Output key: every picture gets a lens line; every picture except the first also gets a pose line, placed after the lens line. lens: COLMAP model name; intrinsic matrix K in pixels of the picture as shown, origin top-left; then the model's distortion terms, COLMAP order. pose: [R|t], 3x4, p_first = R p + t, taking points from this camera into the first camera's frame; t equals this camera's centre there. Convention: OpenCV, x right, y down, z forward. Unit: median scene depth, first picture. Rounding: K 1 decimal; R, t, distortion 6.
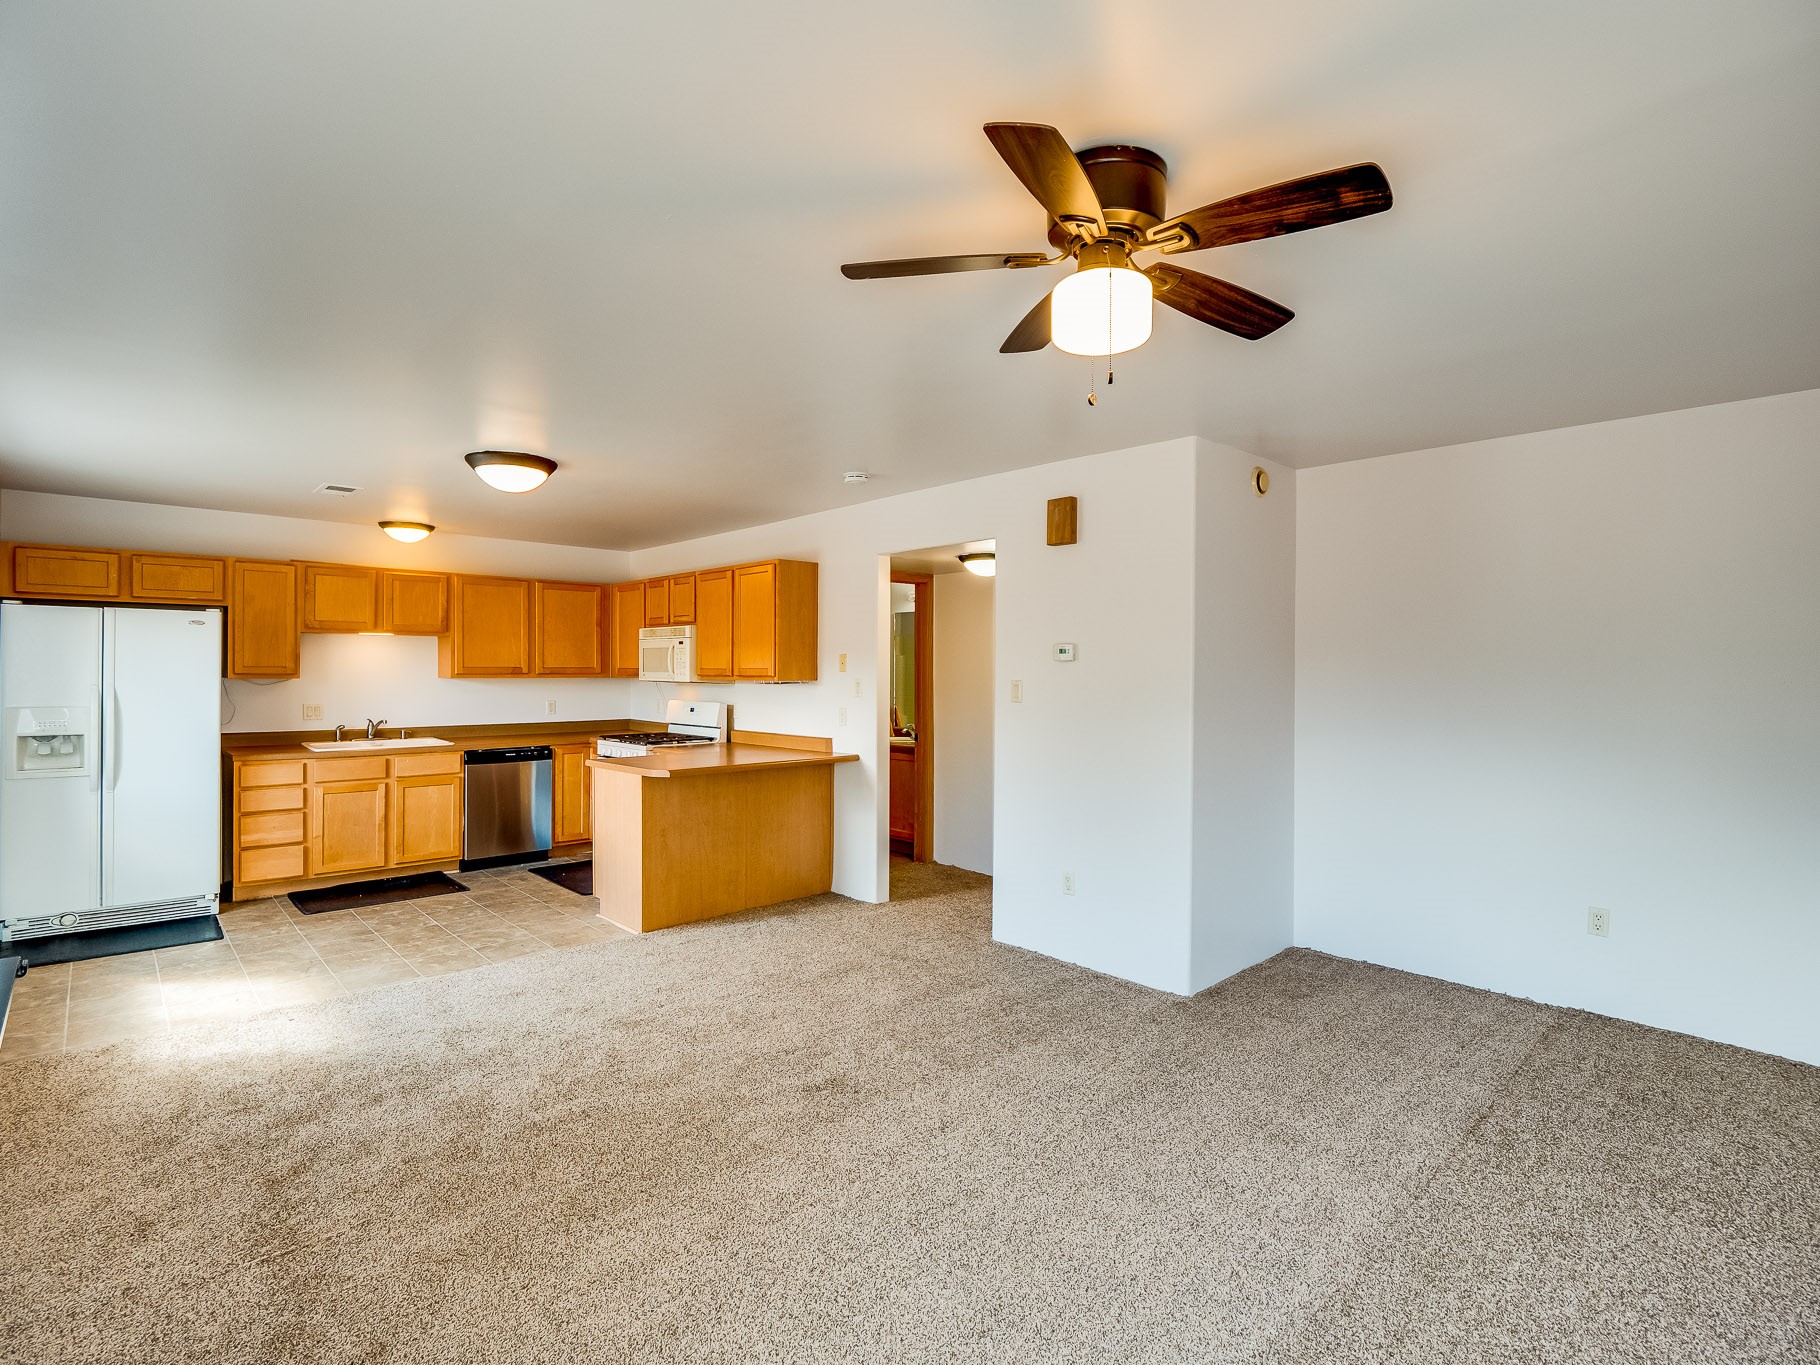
lens RADIAL K [[925.5, 0, 910.0], [0, 925.5, 682.5], [0, 0, 1]] dist [-0.003600, -0.001038]
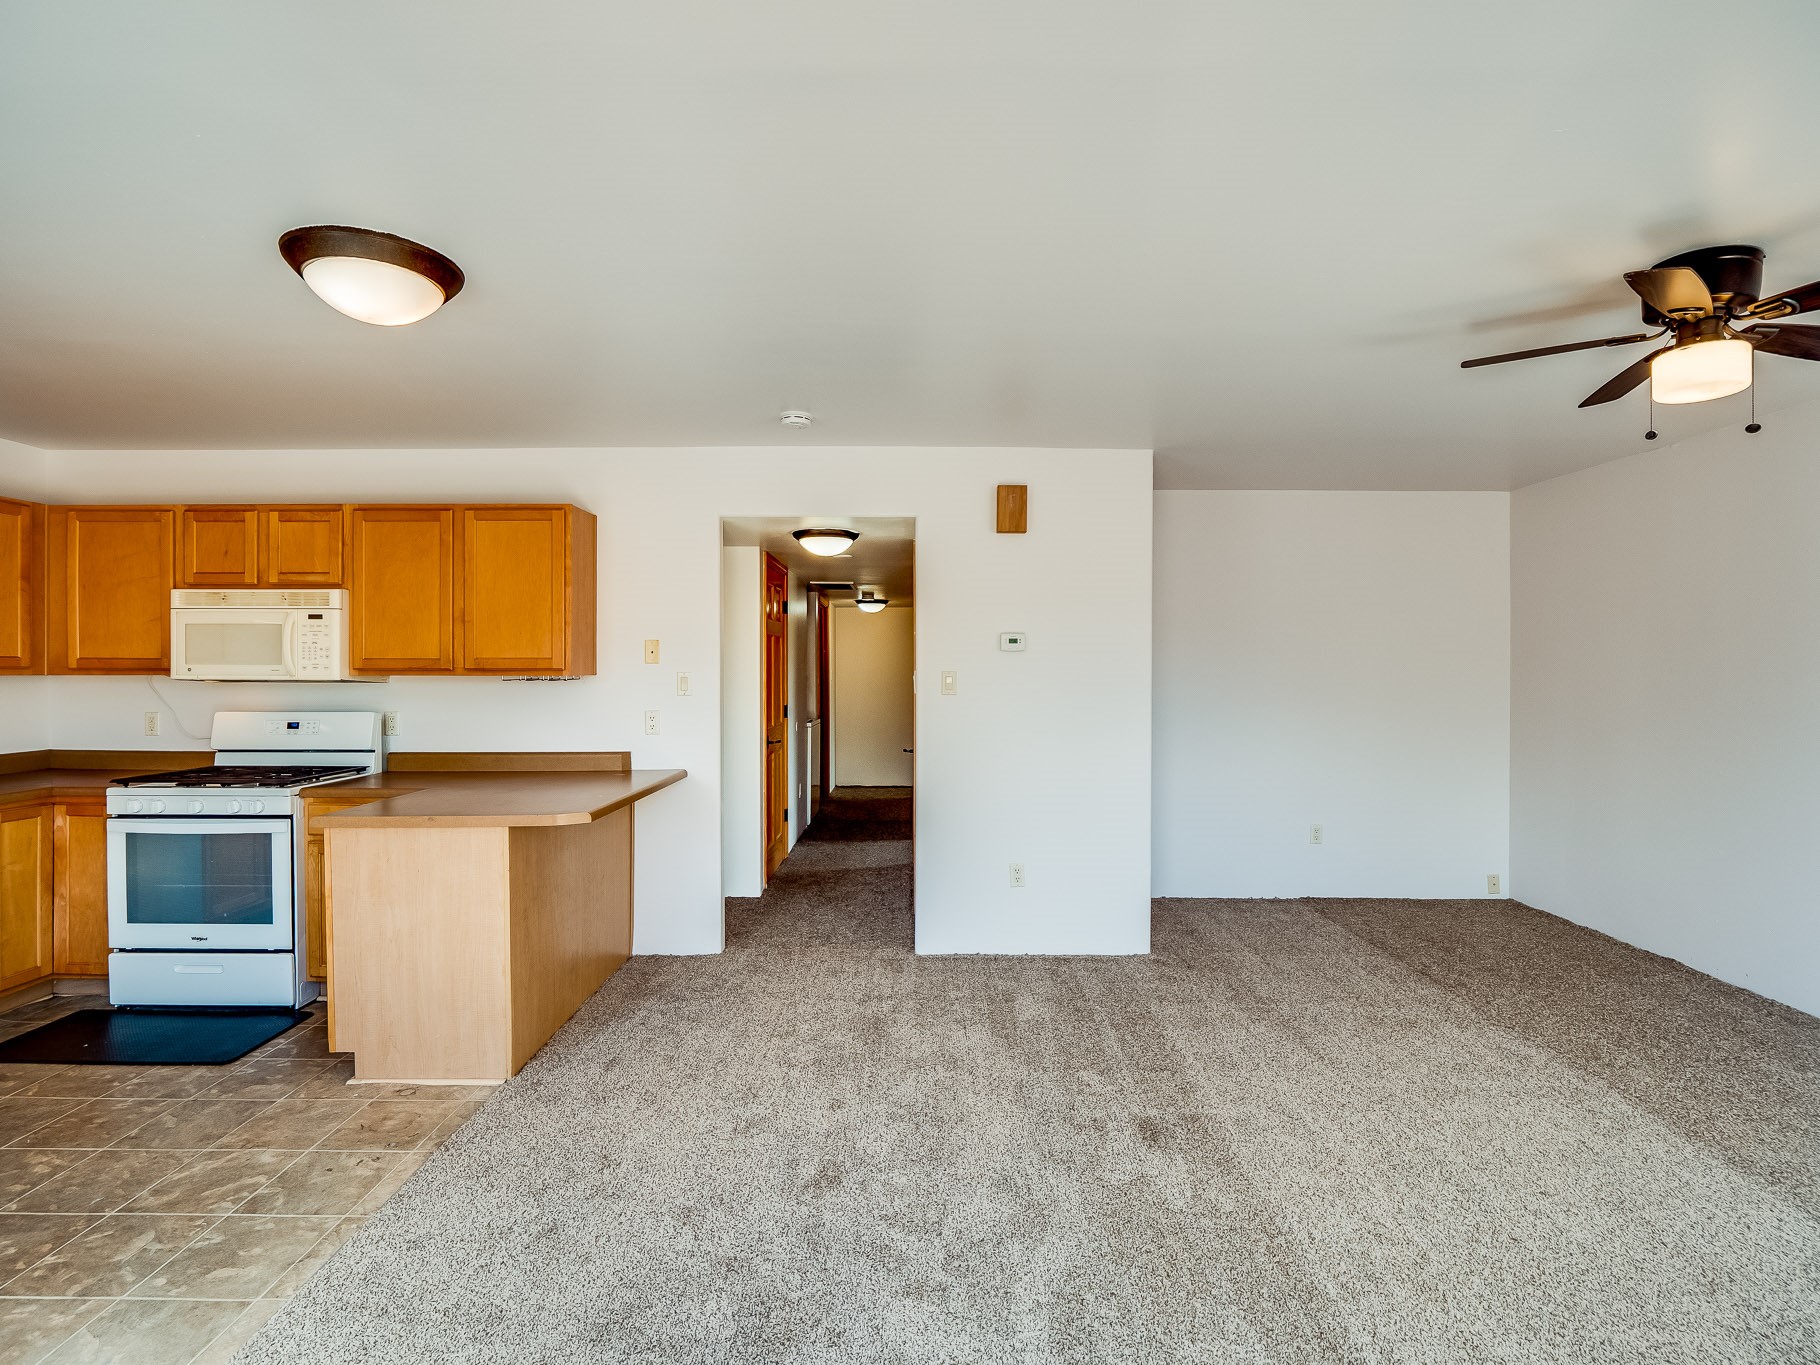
lens RADIAL K [[925.5, 0, 910.0], [0, 925.5, 682.5], [0, 0, 1]] dist [-0.003600, -0.001038]
pose [[0.665776, -0.013105, 0.746037, -0.519950], [0.012486, 0.999901, 0.006422, 0.002186], [-0.746047, 0.005040, 0.665874, 0.344932]]
